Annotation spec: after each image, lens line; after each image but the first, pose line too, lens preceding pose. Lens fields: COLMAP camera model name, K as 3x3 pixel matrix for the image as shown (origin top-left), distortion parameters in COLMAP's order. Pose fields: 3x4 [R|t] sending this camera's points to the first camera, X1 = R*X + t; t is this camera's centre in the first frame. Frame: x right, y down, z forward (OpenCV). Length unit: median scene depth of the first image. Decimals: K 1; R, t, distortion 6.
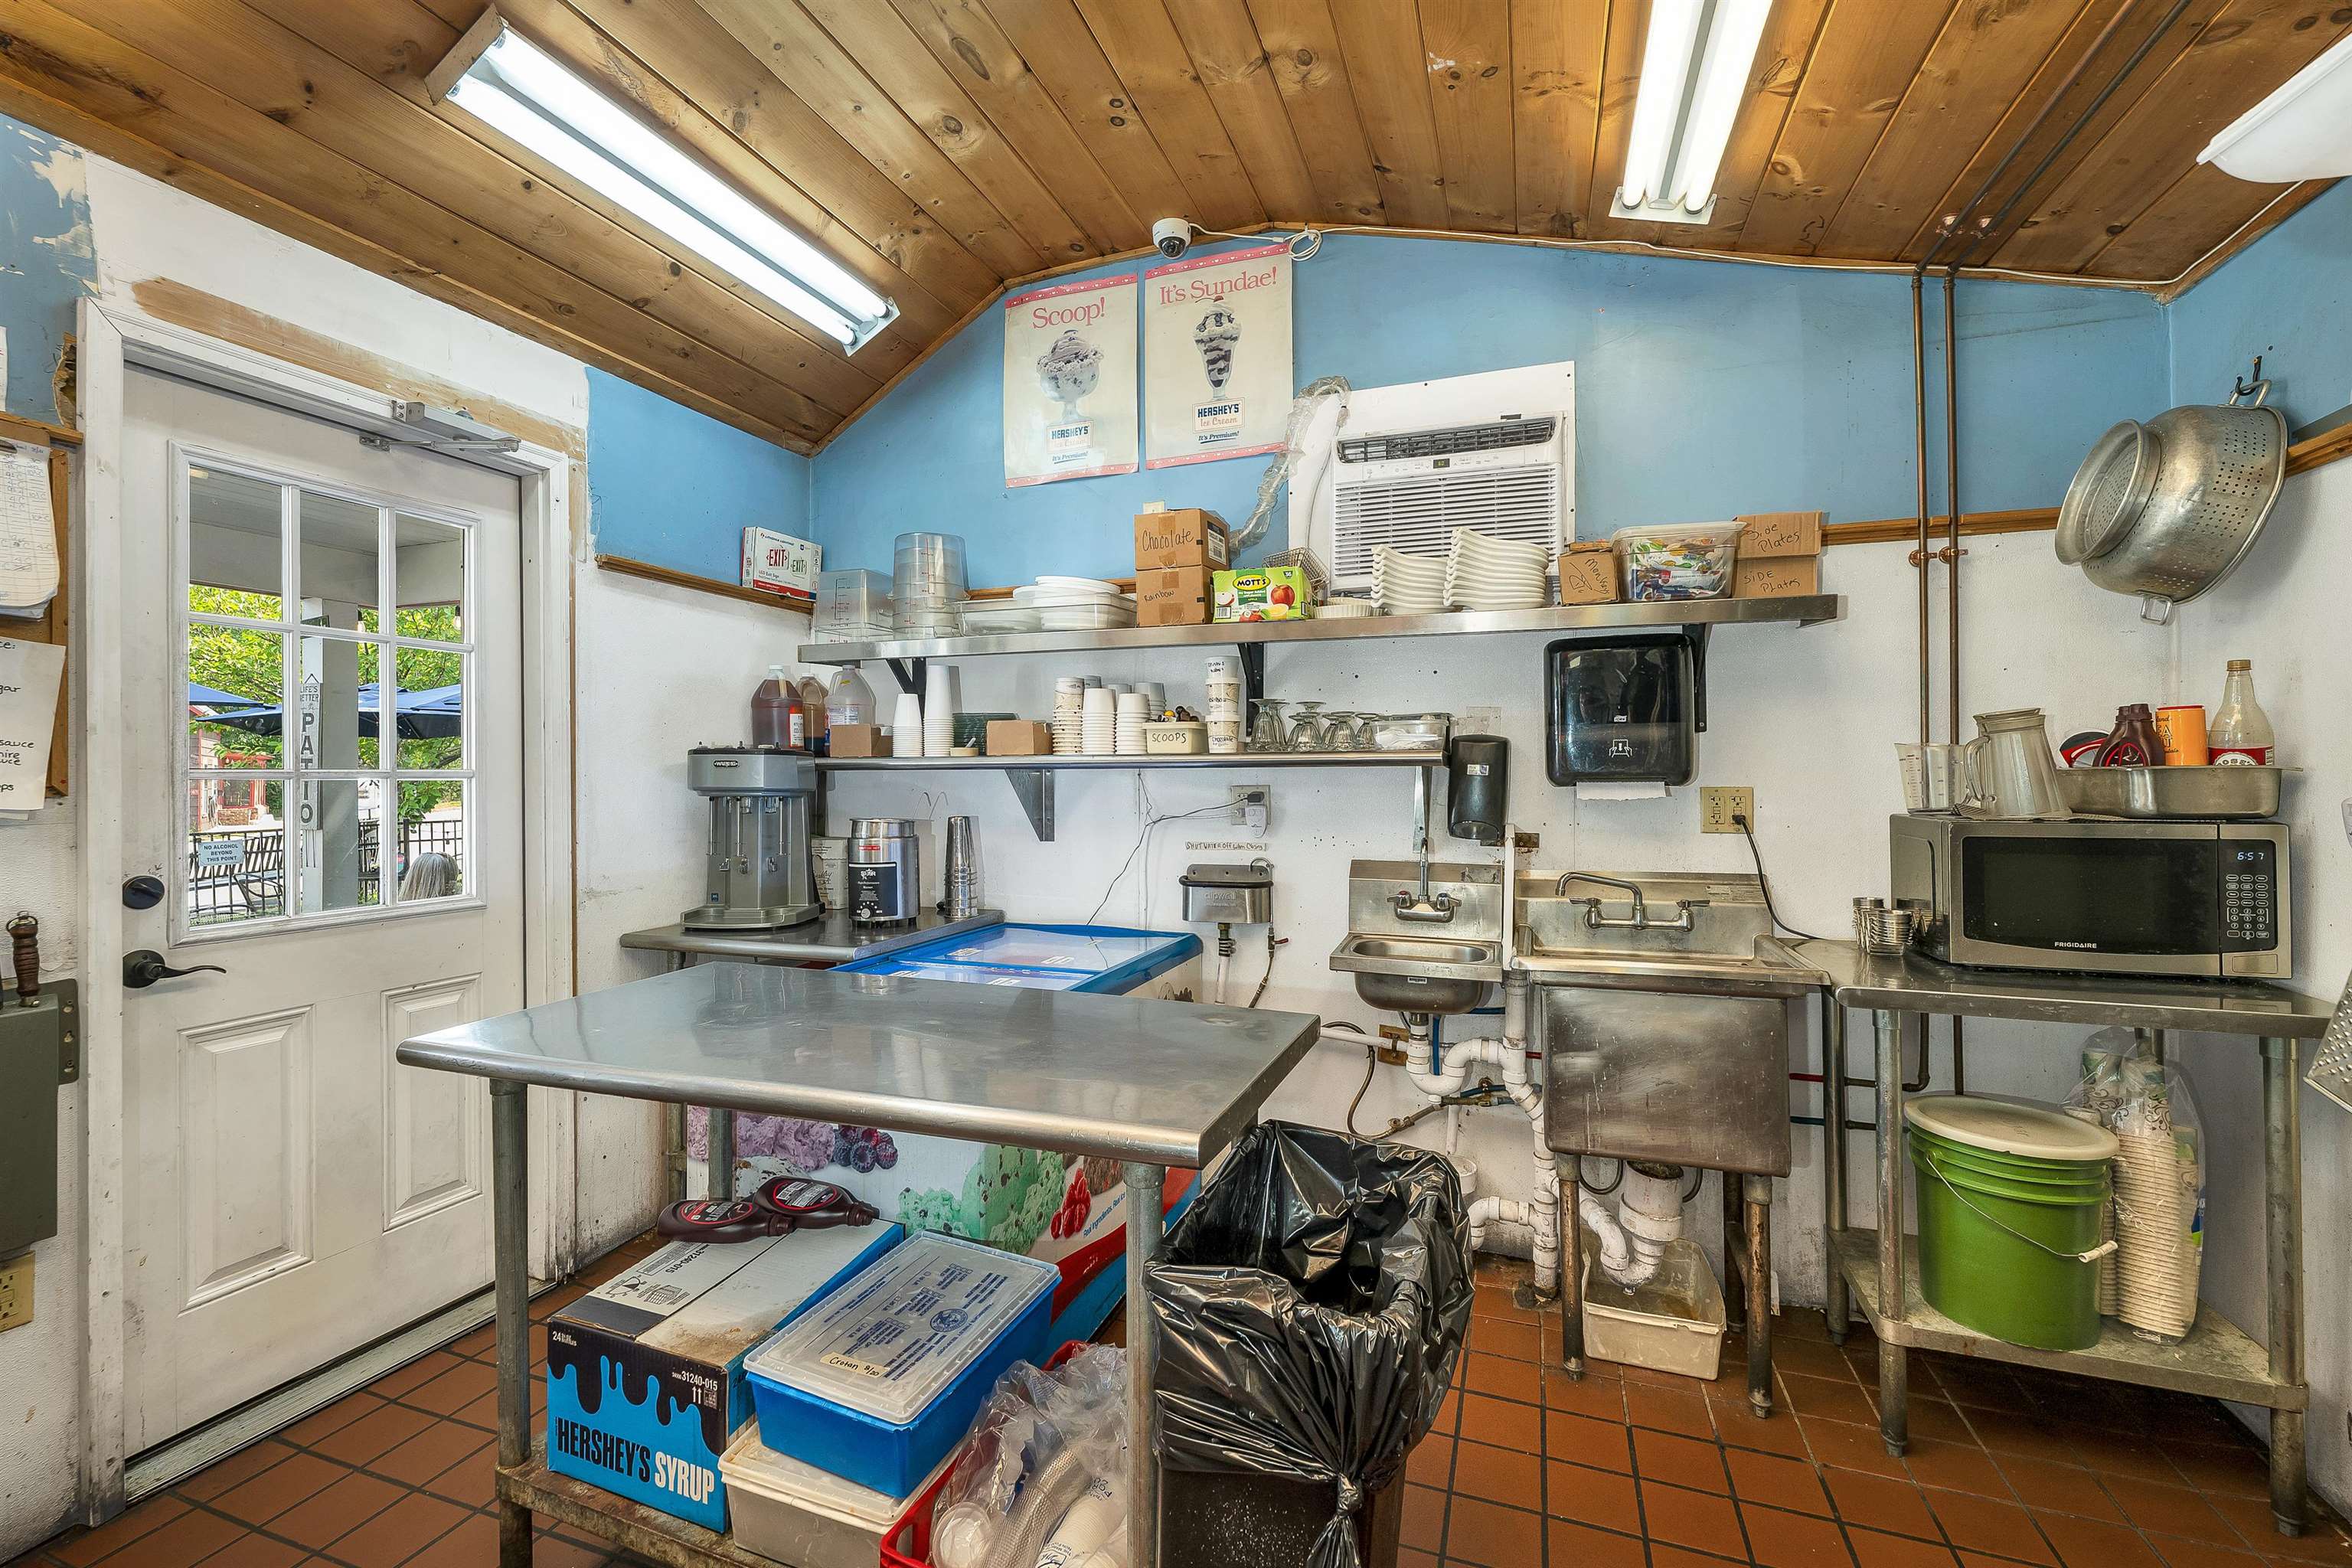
lens RADIAL K [[1011.8, 0, 1151.2], [0, 1011.8, 766.9], [0, 0, 1]] dist [-0.001333, 0.000181]
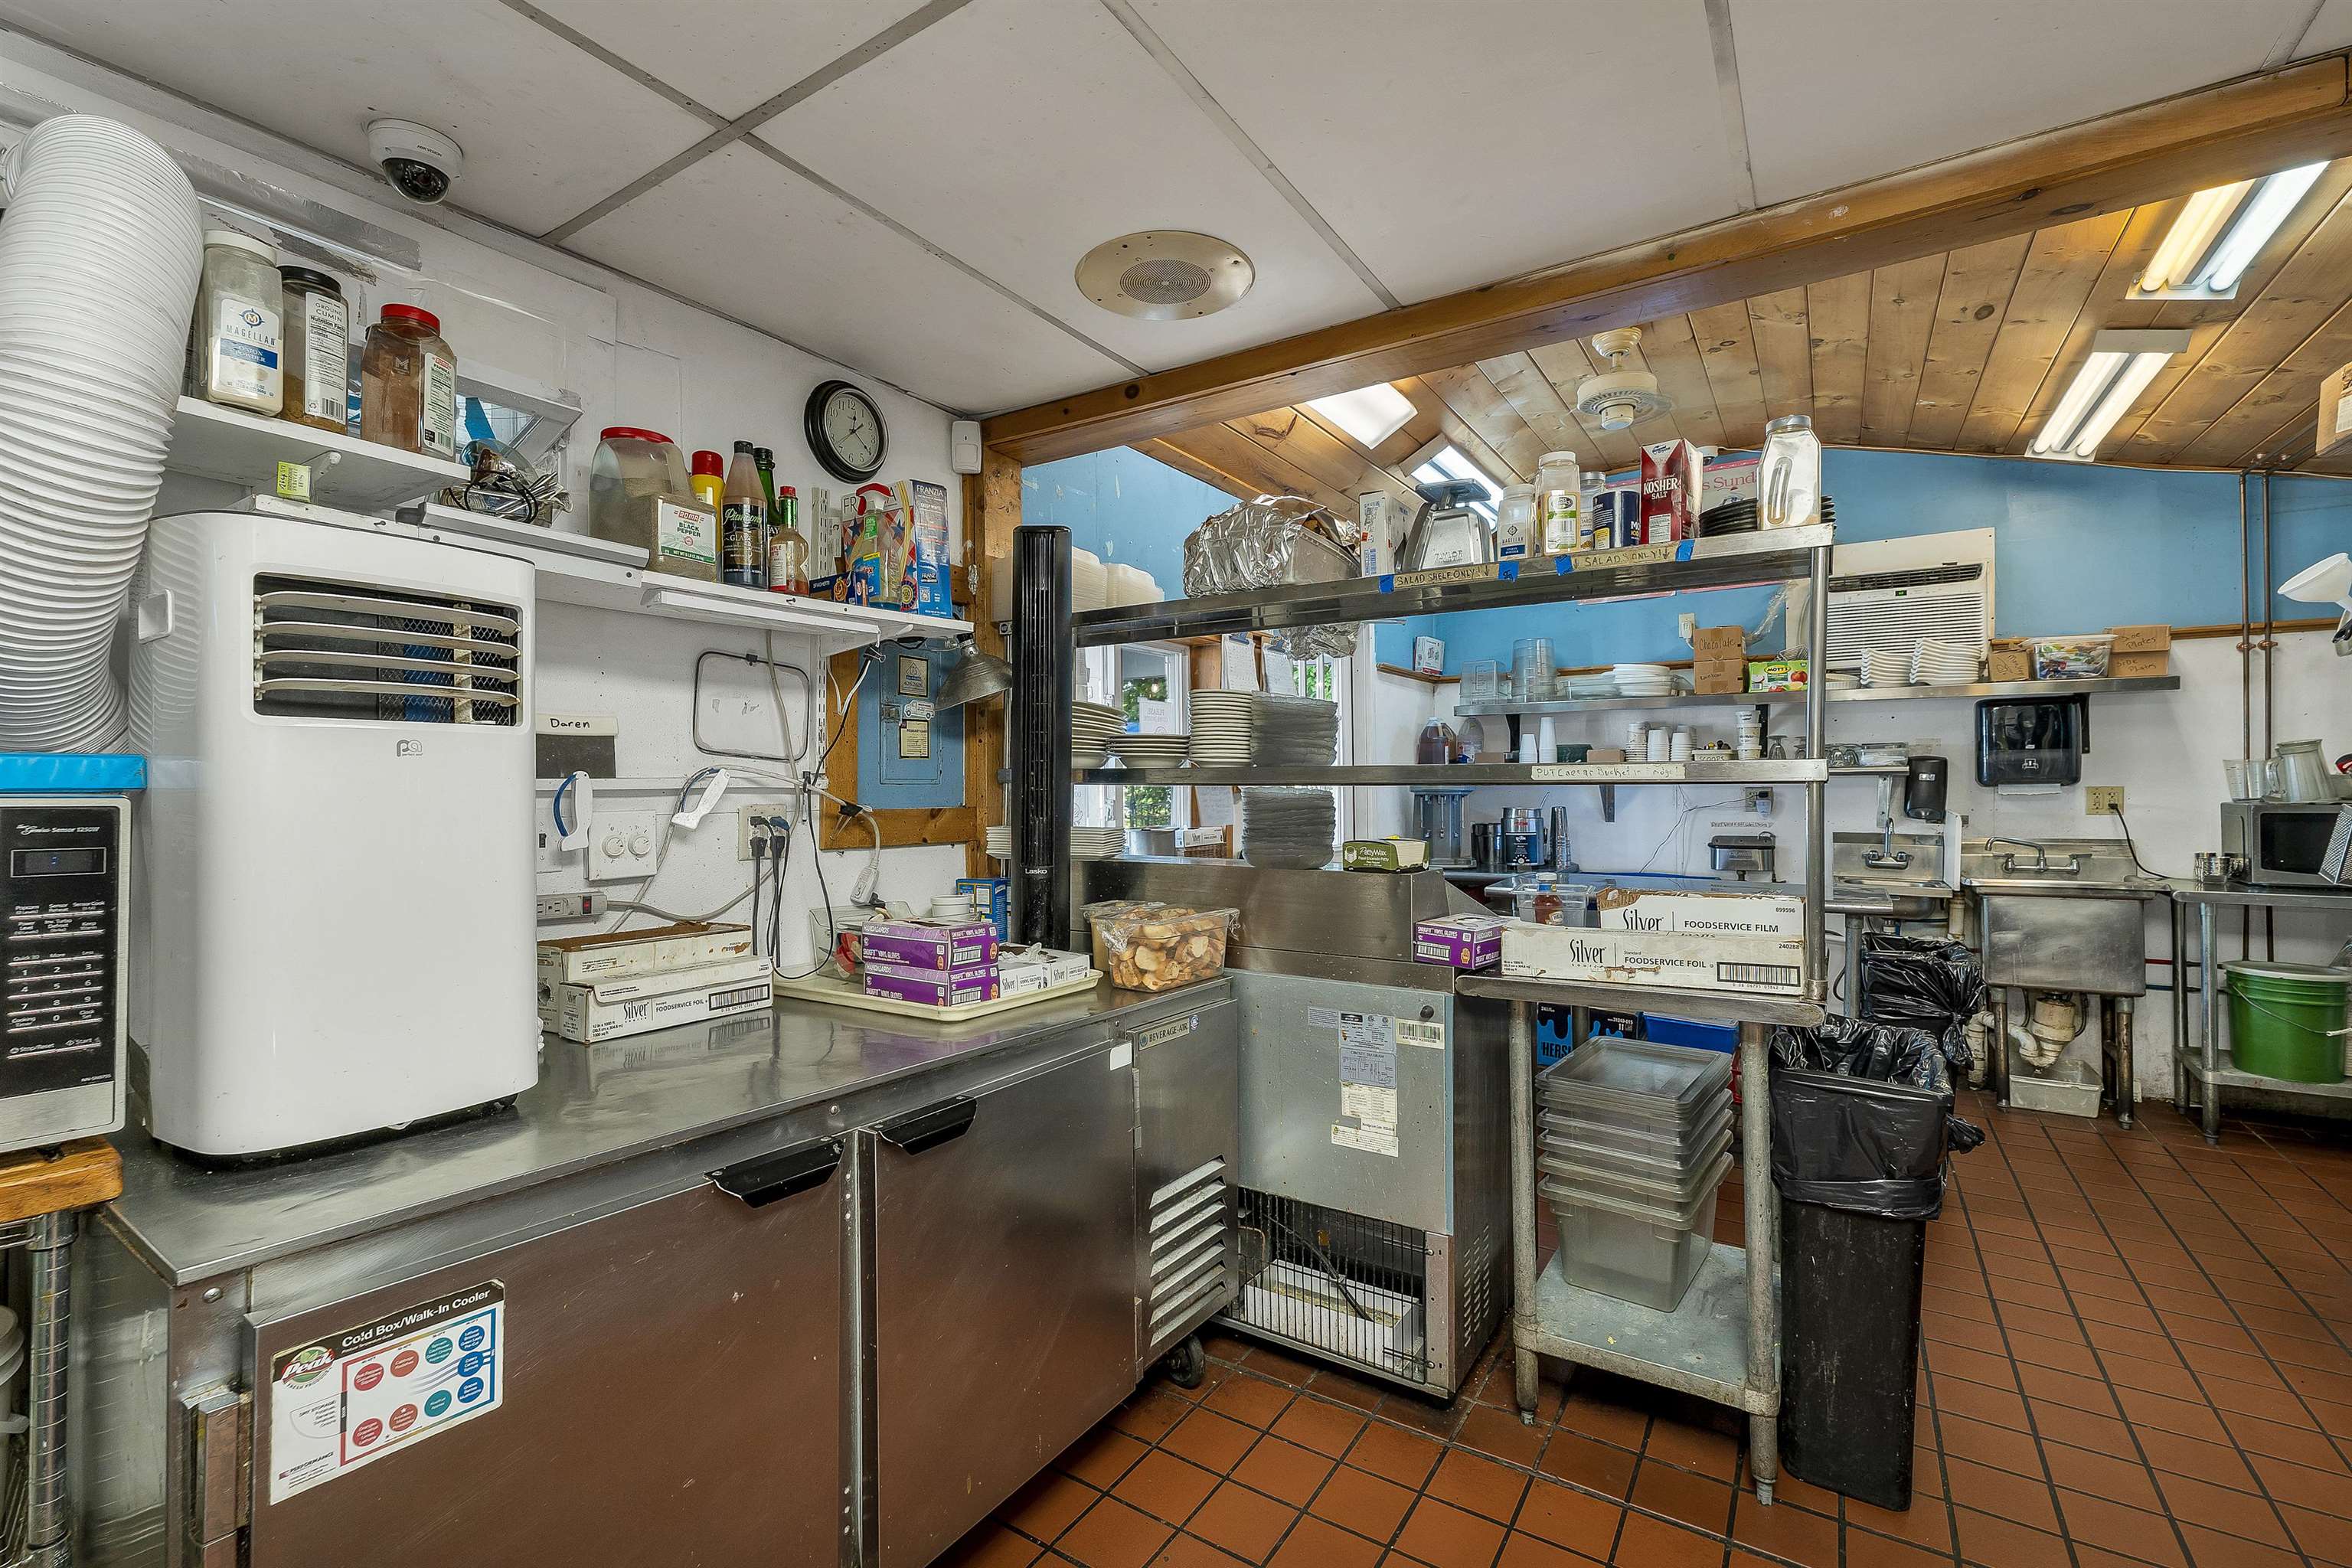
lens RADIAL K [[1011.8, 0, 1152.5], [0, 1011.8, 786.0], [0, 0, 1]] dist [-0.001333, 0.000181]
pose [[0.972413, -0.004412, -0.233223, -0.570946], [0.006983, 0.999924, 0.010200, -0.009023], [0.233160, -0.011547, 0.972370, -0.990010]]
